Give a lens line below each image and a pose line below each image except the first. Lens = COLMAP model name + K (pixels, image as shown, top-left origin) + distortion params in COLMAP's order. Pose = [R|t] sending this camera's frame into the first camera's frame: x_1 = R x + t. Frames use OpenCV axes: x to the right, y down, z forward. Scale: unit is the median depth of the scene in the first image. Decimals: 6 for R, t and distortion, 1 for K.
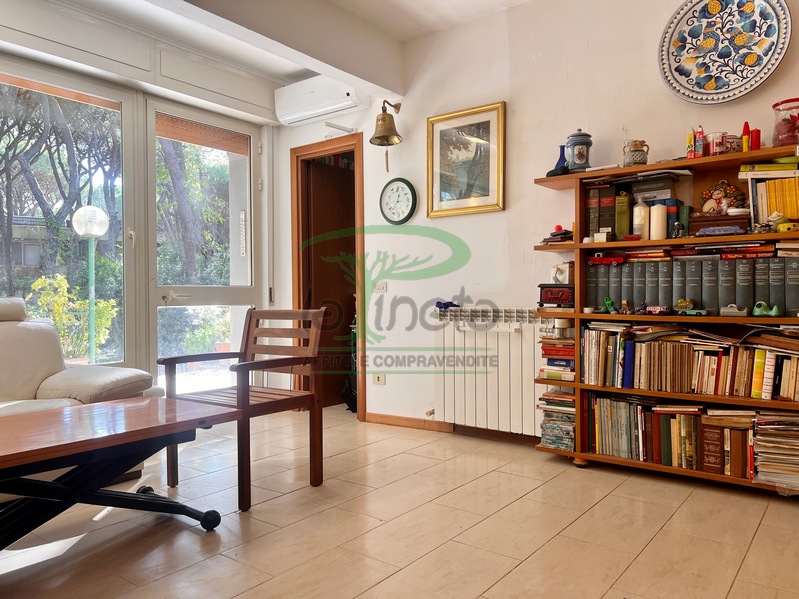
lens RADIAL K [[601.2, 0, 394.5], [0, 601.2, 301.1], [0, 0, 1]] dist [0.038175, -0.046843]
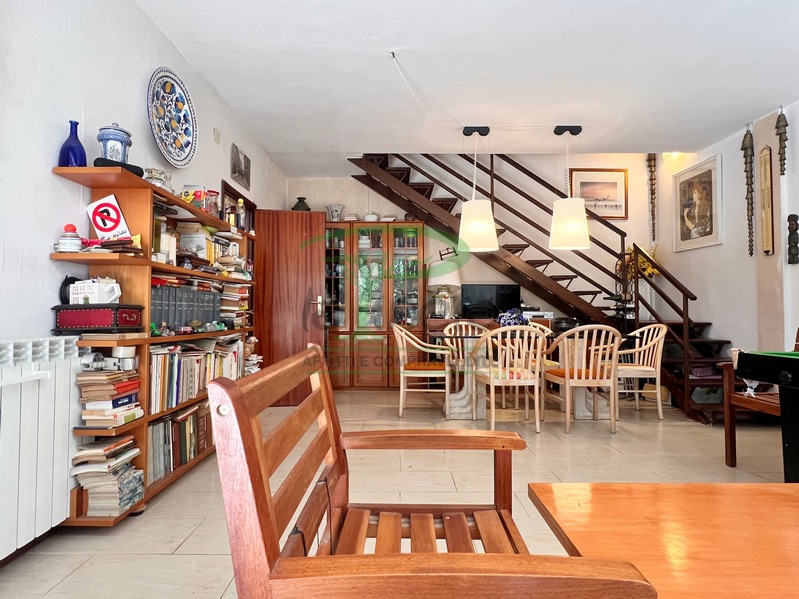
lens RADIAL K [[446.9, 0, 385.1], [0, 446.9, 294.5], [0, 0, 1]] dist [-0.002547, 0.001886]
pose [[-0.595068, 0.033012, 0.802997, -0.466831], [0.005791, 0.999306, -0.036792, -0.019160], [-0.803654, -0.017243, -0.594847, 1.176772]]
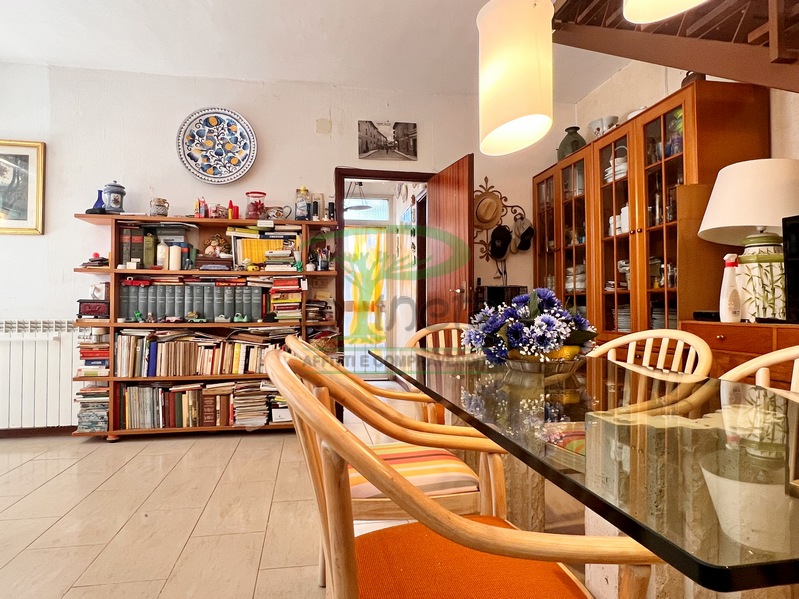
lens RADIAL K [[478.6, 0, 393.7], [0, 478.6, 297.8], [0, 0, 1]] dist [-0.001295, -0.001914]
pose [[0.676419, 0.017801, 0.736302, -0.046198], [0.003276, 0.999625, -0.027177, -0.003899], [-0.736510, 0.020795, 0.676107, -0.145413]]
